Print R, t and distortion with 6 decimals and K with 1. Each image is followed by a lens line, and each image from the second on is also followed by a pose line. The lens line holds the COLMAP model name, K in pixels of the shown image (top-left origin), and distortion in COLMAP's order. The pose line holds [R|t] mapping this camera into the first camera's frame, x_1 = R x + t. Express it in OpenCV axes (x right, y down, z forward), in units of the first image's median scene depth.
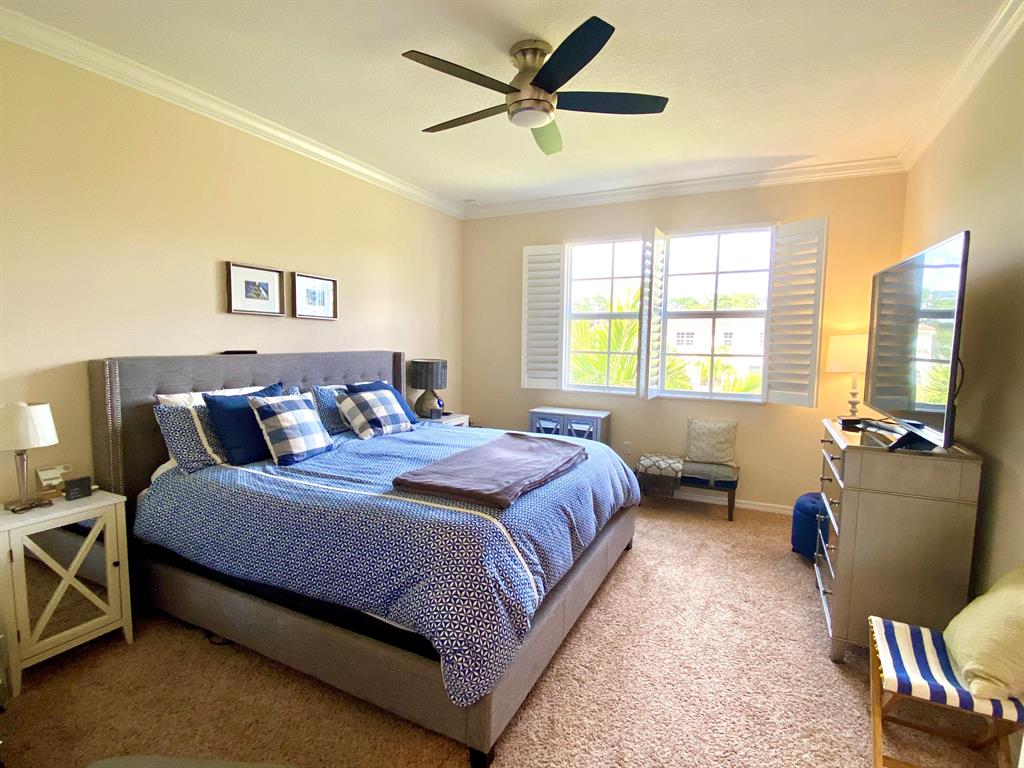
lens RADIAL K [[494.2, 0, 516.5], [0, 494.2, 379.8], [0, 0, 1]] dist [0.010016, -0.006013]
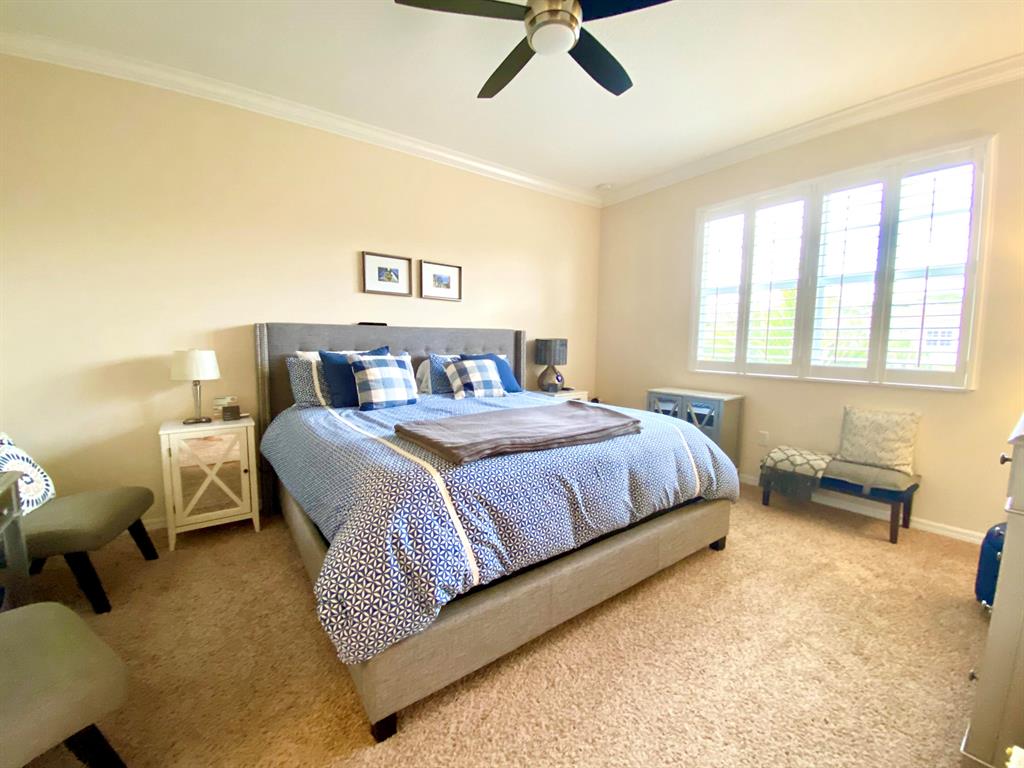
lens RADIAL K [[416.4, 0, 501.5], [0, 416.4, 378.3], [0, 0, 1]] dist [0.007732, -0.009453]
pose [[0.892500, 0.039121, -0.449347, 0.212715], [-0.032845, 0.999224, 0.021758, 0.047461], [0.449849, -0.004660, 0.893092, 0.200260]]
